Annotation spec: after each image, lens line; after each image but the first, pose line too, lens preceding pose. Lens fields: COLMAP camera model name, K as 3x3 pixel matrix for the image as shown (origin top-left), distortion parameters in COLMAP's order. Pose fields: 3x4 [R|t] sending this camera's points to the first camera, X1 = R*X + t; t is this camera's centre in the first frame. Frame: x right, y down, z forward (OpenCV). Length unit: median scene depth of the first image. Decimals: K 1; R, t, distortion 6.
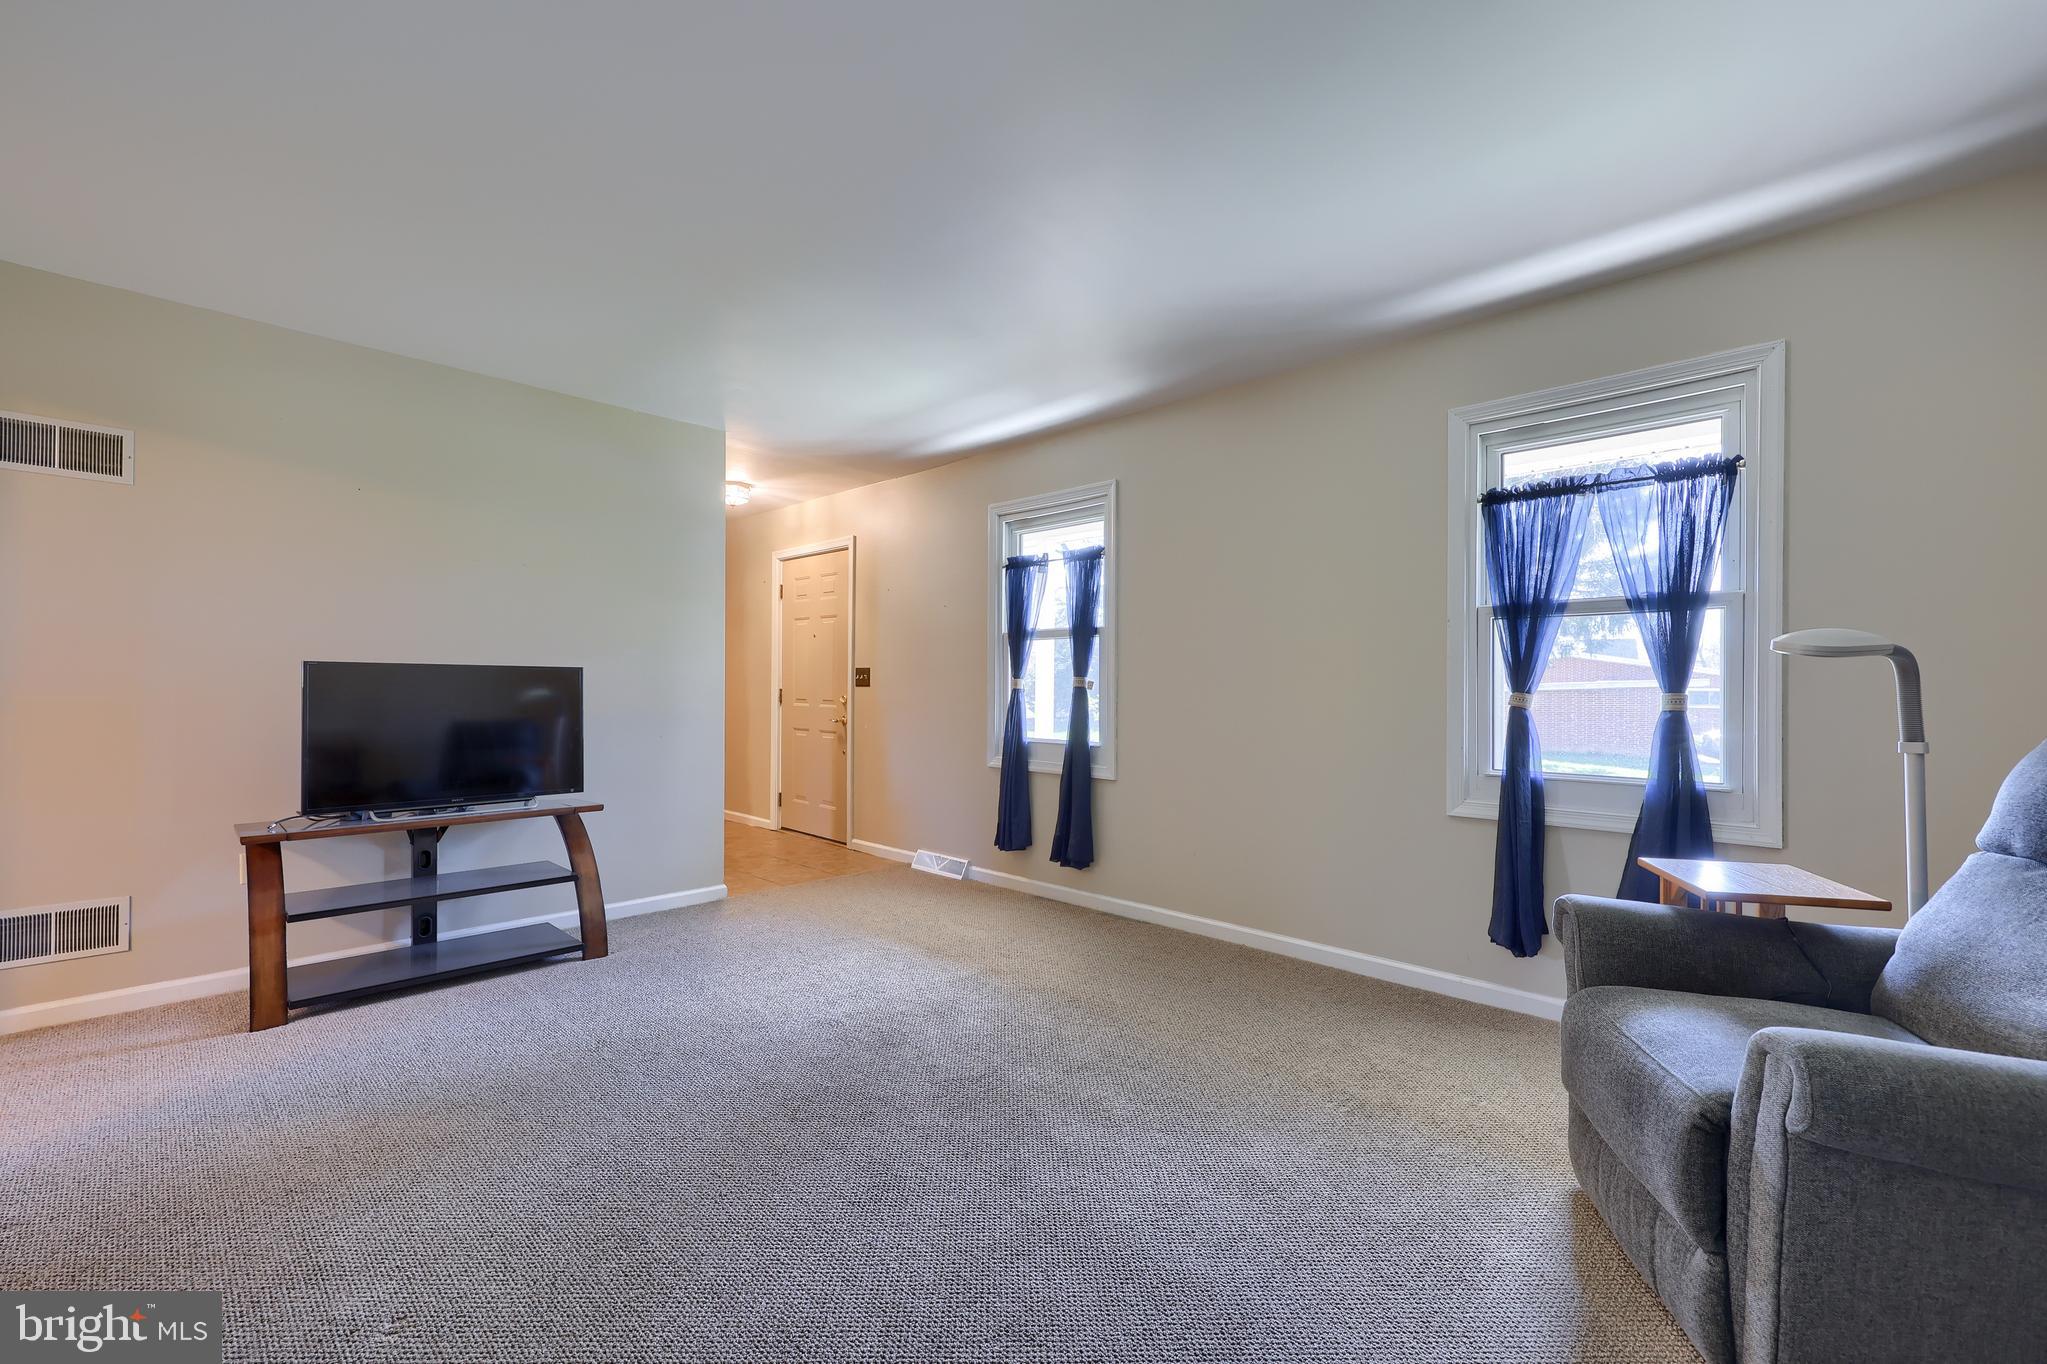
lens RADIAL K [[842.5, 0, 1025.1], [0, 842.5, 686.6], [0, 0, 1]] dist [0.002013, 0.000376]
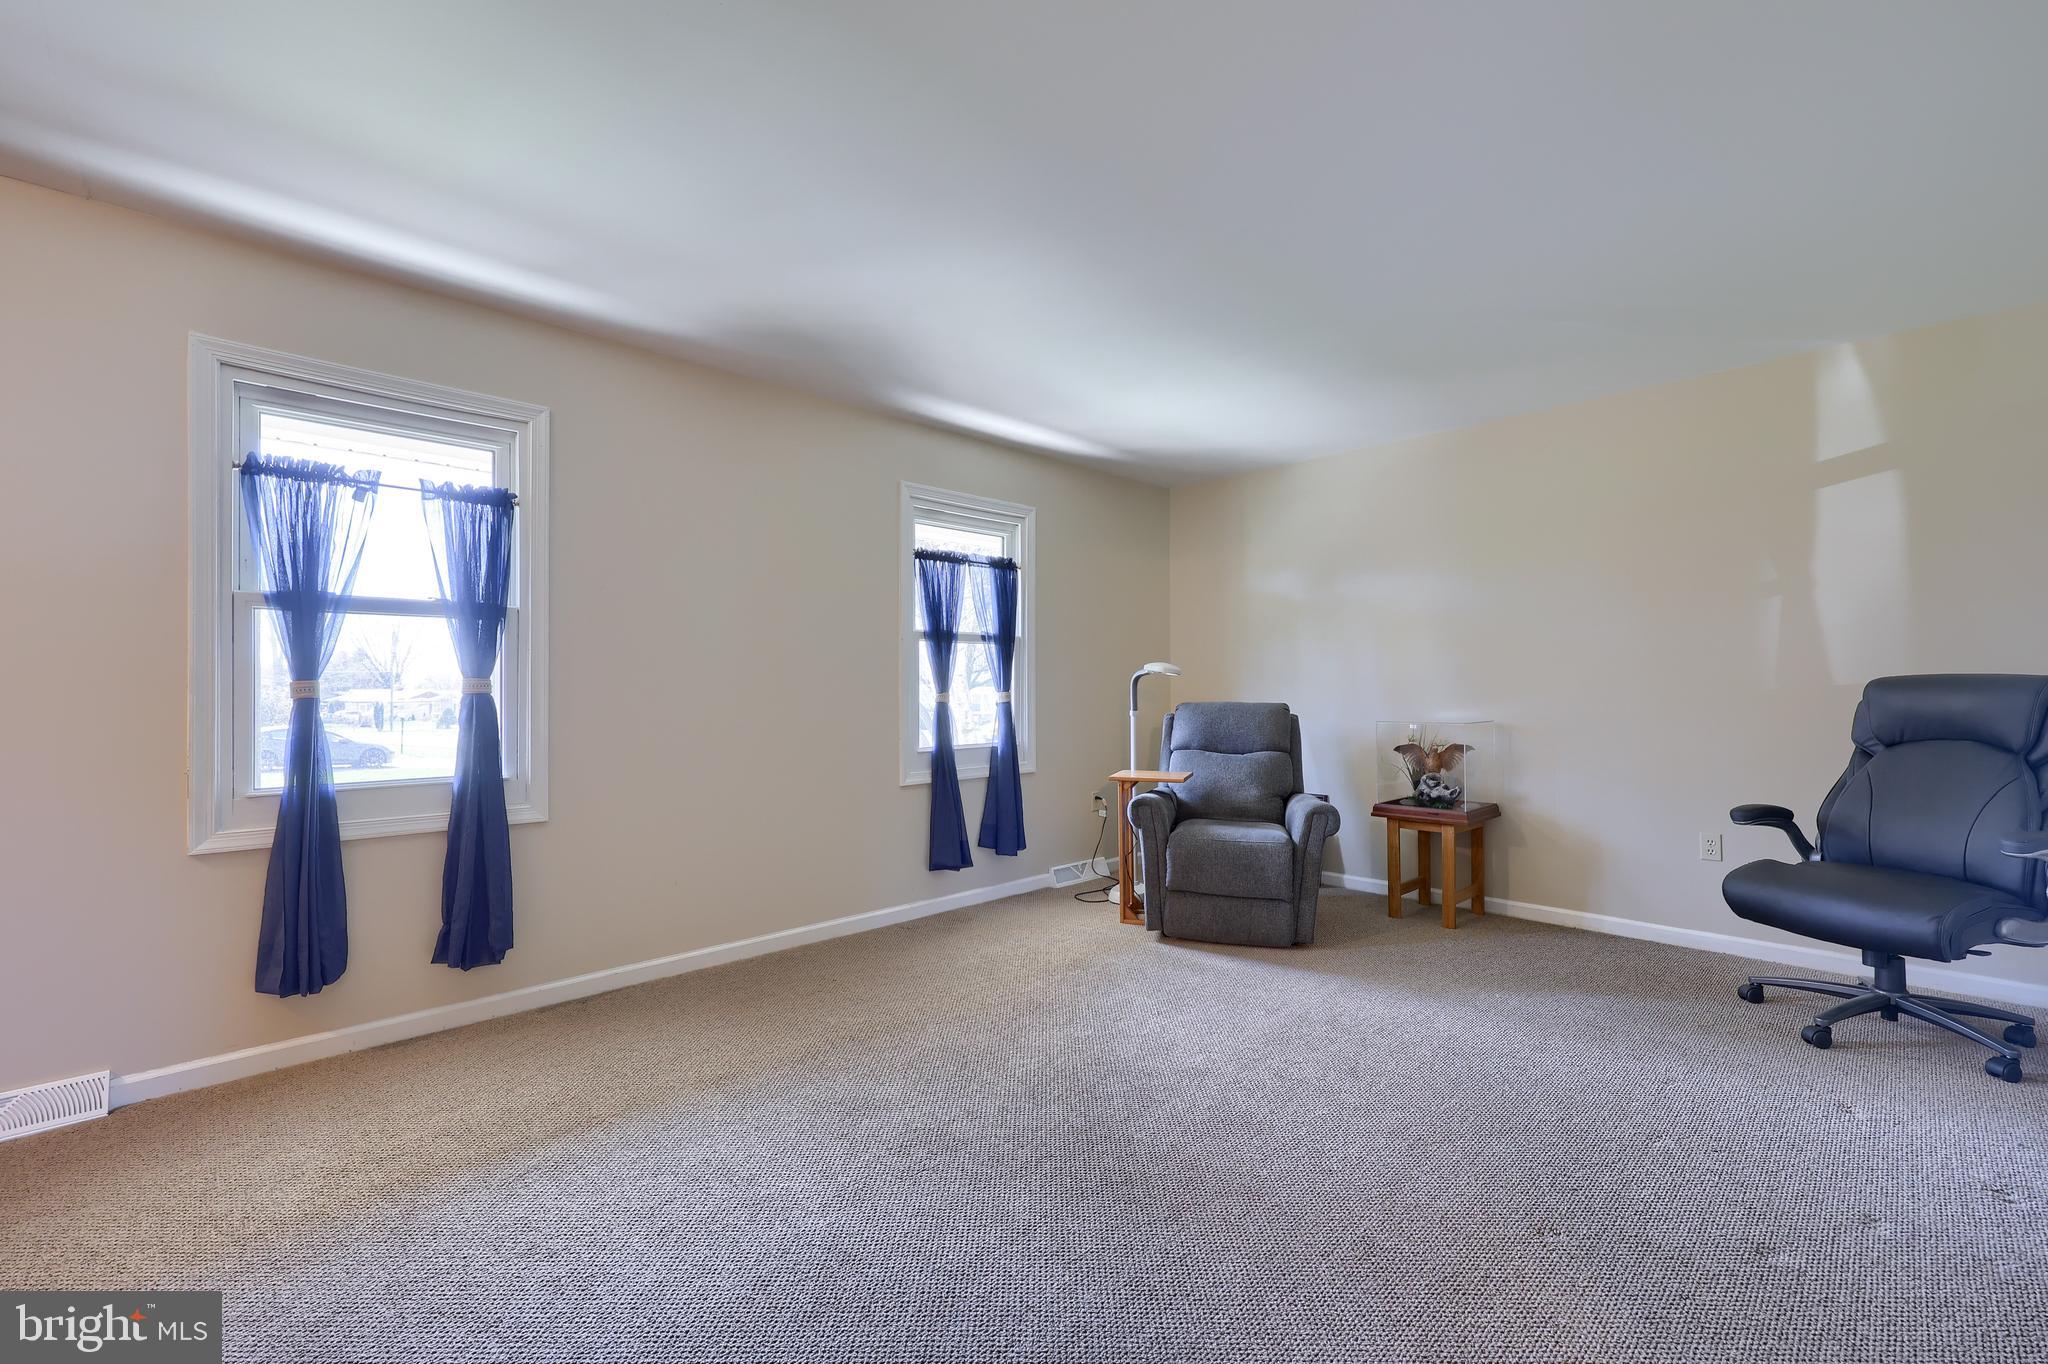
lens RADIAL K [[810.9, 0, 1024.0], [0, 810.9, 682.0], [0, 0, 1]] dist [0.000365, 0.000013]
pose [[0.051567, 0.002461, 0.998666, -0.560865], [0.004802, 0.999985, -0.002713, -0.004597], [-0.998658, 0.004935, 0.051555, 0.543163]]
